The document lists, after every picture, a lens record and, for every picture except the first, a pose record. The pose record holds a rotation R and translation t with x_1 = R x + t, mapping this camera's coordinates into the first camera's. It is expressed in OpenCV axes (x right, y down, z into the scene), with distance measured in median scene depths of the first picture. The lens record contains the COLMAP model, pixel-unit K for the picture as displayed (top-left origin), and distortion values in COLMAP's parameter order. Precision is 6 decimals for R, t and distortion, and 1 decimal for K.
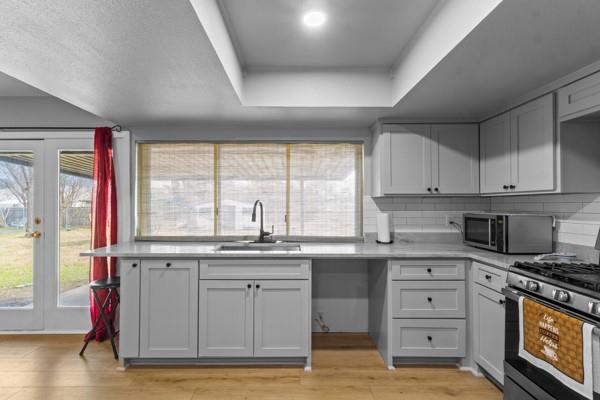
lens RADIAL K [[279.2, 0, 299.3], [0, 279.2, 200.5], [0, 0, 1]] dist [0.004563, 0.001260]
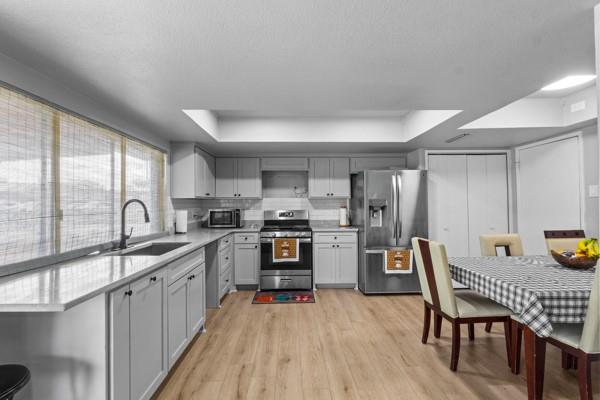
lens RADIAL K [[279.2, 0, 304.4], [0, 279.2, 198.7], [0, 0, 1]] dist [0.004563, 0.001260]
pose [[-0.051947, 0.017791, 0.998491, -1.346681], [-0.007693, 0.999804, -0.018215, 0.011974], [-0.998620, -0.008628, -0.051800, 0.637682]]
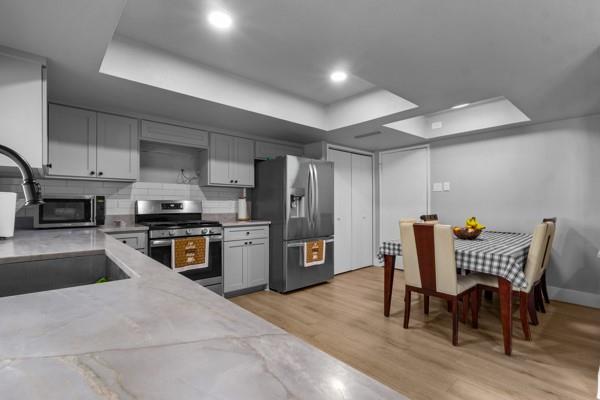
lens RADIAL K [[279.2, 0, 306.6], [0, 279.2, 199.6], [0, 0, 1]] dist [0.004563, 0.001260]
pose [[-0.675236, 0.008333, 0.737555, -0.819995], [-0.011951, 0.999681, -0.022236, 0.087873], [-0.737505, -0.023829, -0.674921, 1.184246]]
